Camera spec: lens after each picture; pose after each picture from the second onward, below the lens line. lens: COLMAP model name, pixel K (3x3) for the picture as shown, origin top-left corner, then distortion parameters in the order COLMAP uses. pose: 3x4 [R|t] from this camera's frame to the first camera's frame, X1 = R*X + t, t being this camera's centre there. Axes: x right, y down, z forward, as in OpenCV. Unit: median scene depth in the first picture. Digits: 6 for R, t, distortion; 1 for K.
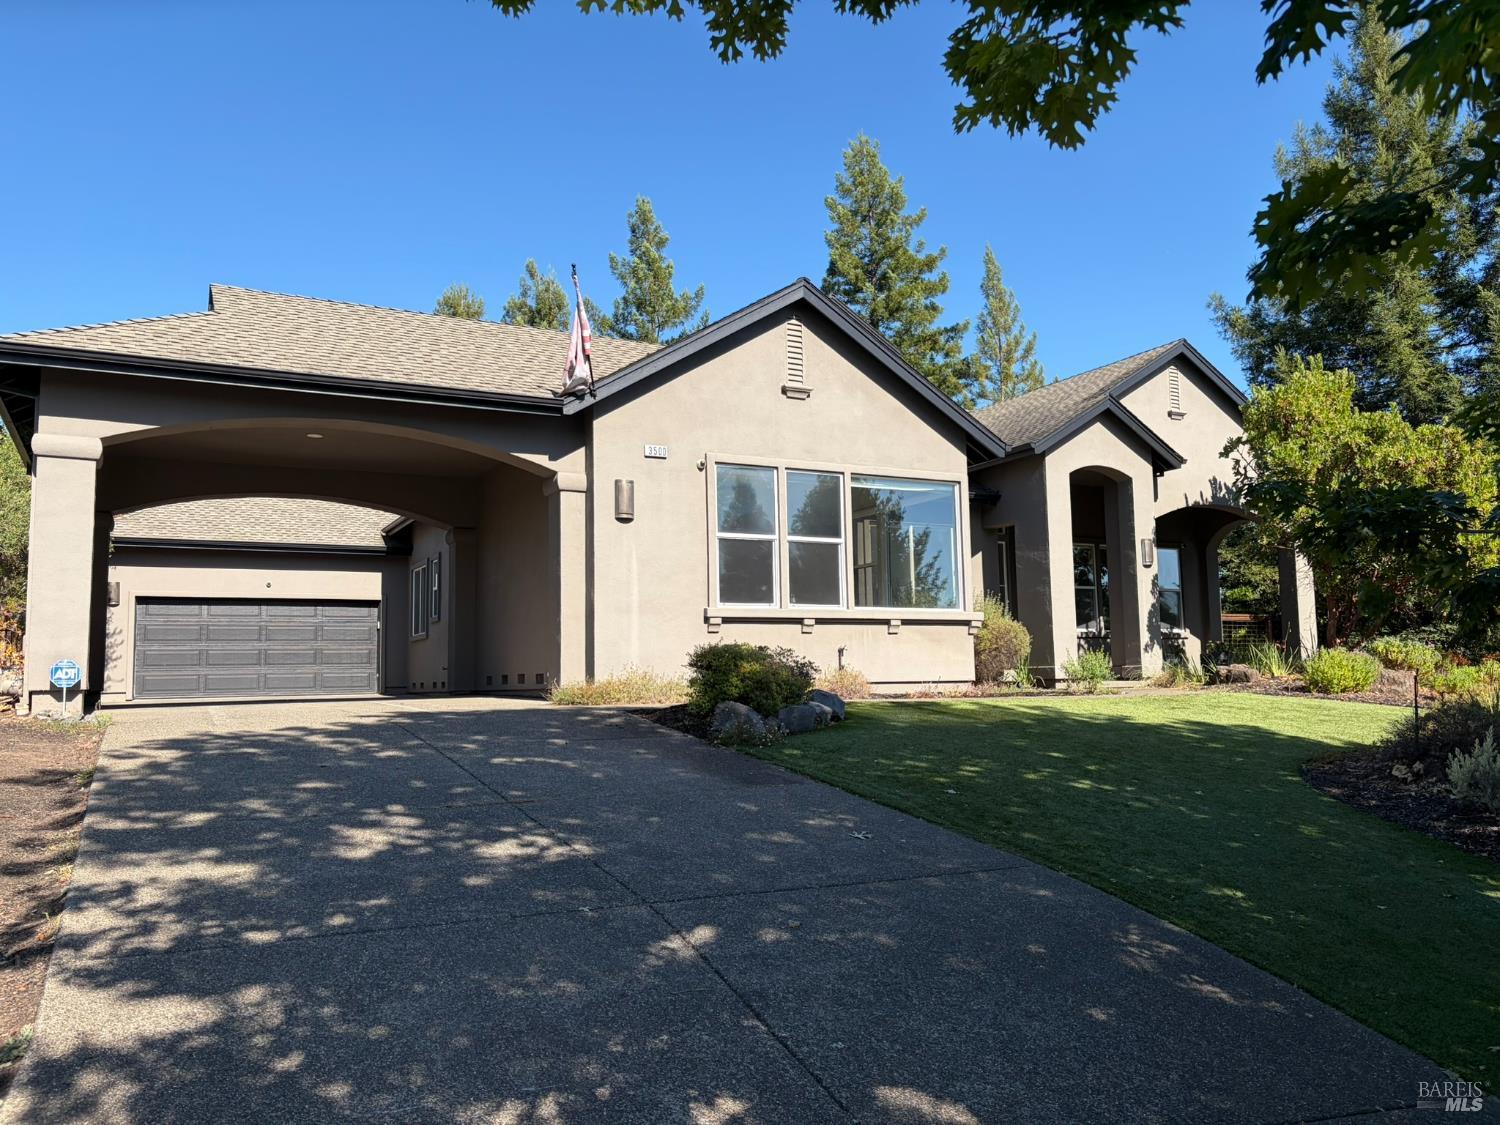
lens RADIAL K [[1133.9, 0, 747.9], [0, 1133.9, 566.3], [0, 0, 1]] dist [0.038248, -0.027588]
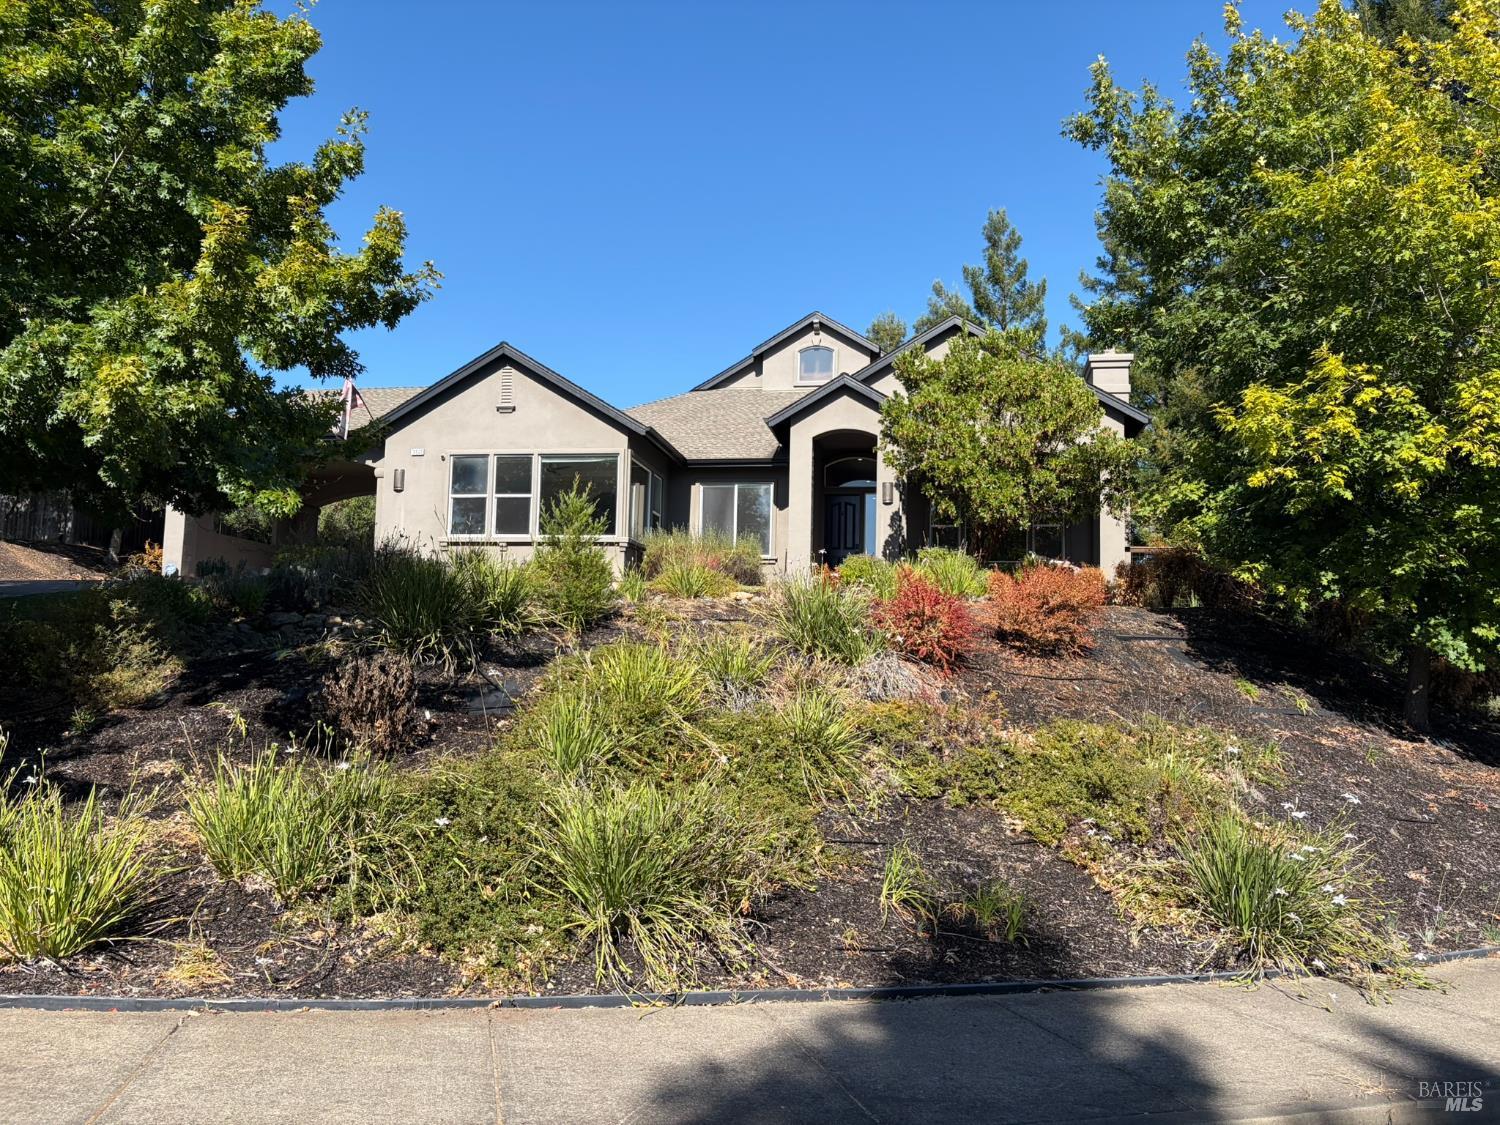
lens RADIAL K [[1133.9, 0, 794.1], [0, 1133.9, 575.2], [0, 0, 1]] dist [0.038248, -0.027588]
pose [[0.824782, -0.019712, -0.565108, 1.338166], [0.027416, 0.999611, 0.005146, 0.095848], [0.564787, -0.019737, 0.825001, -0.155488]]
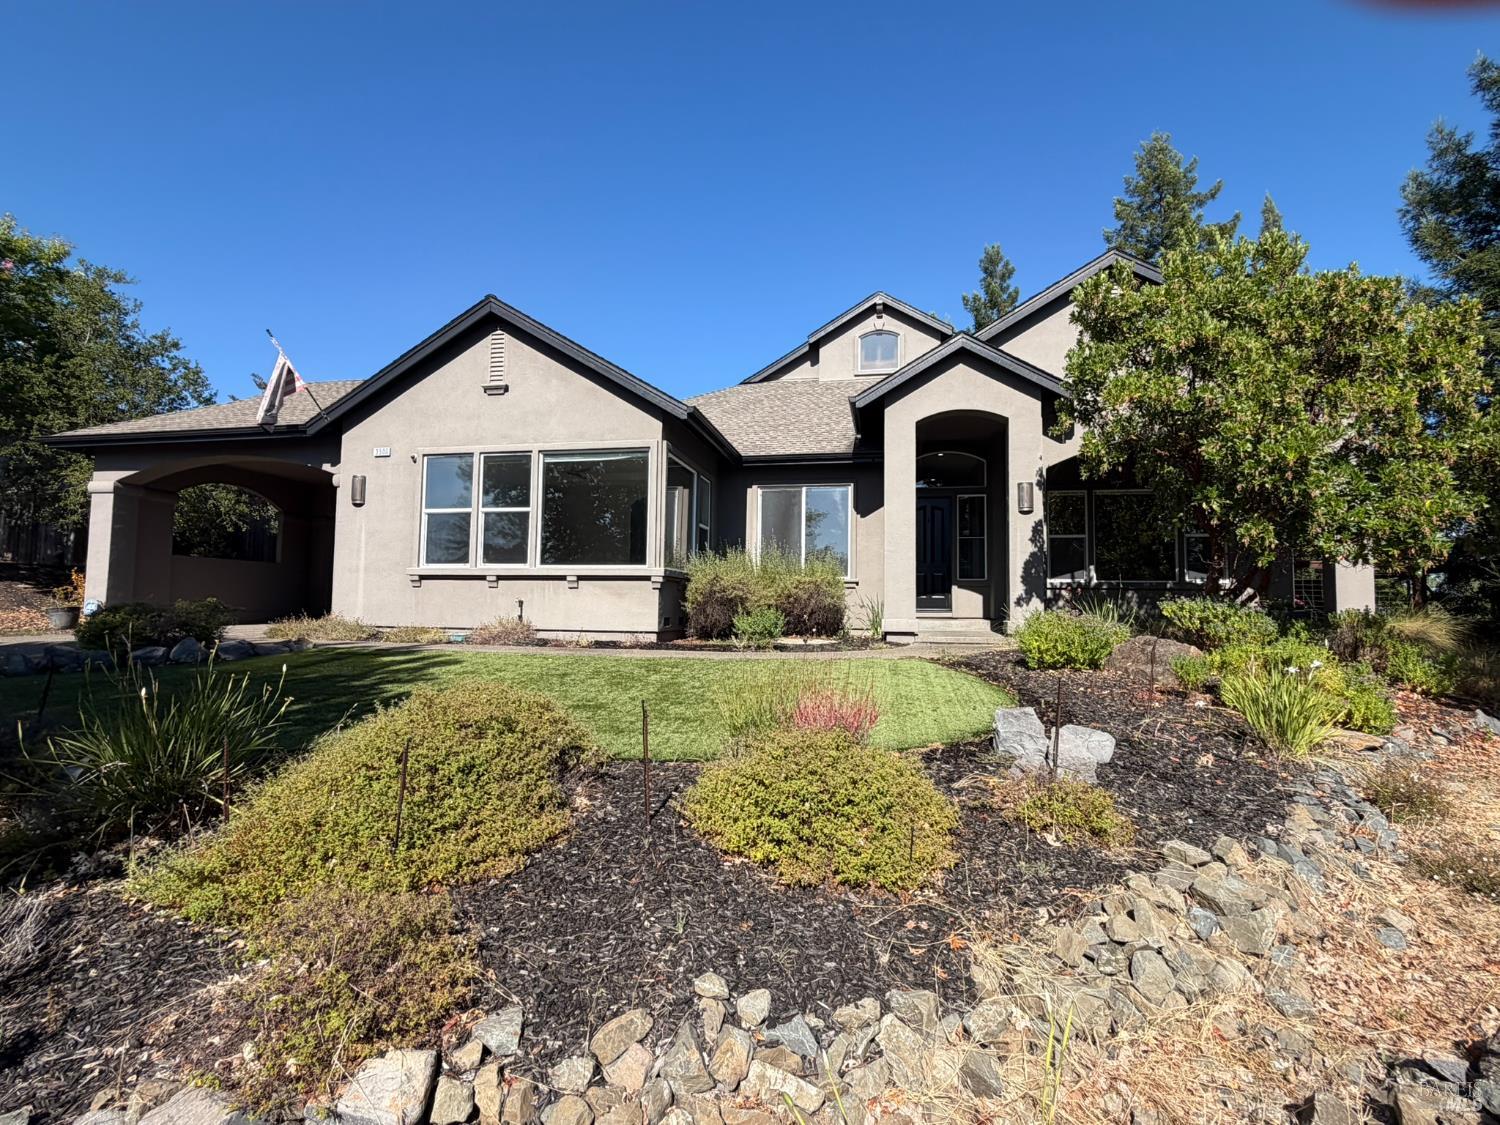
lens RADIAL K [[743.6, 0, 747.3], [0, 743.6, 556.3], [0, 0, 1]] dist [-0.015928, 0.000721]
pose [[0.786708, -0.016807, -0.617097, 0.738361], [0.039014, 0.998985, 0.022528, 0.017868], [0.616092, -0.041798, 0.786565, 0.530637]]
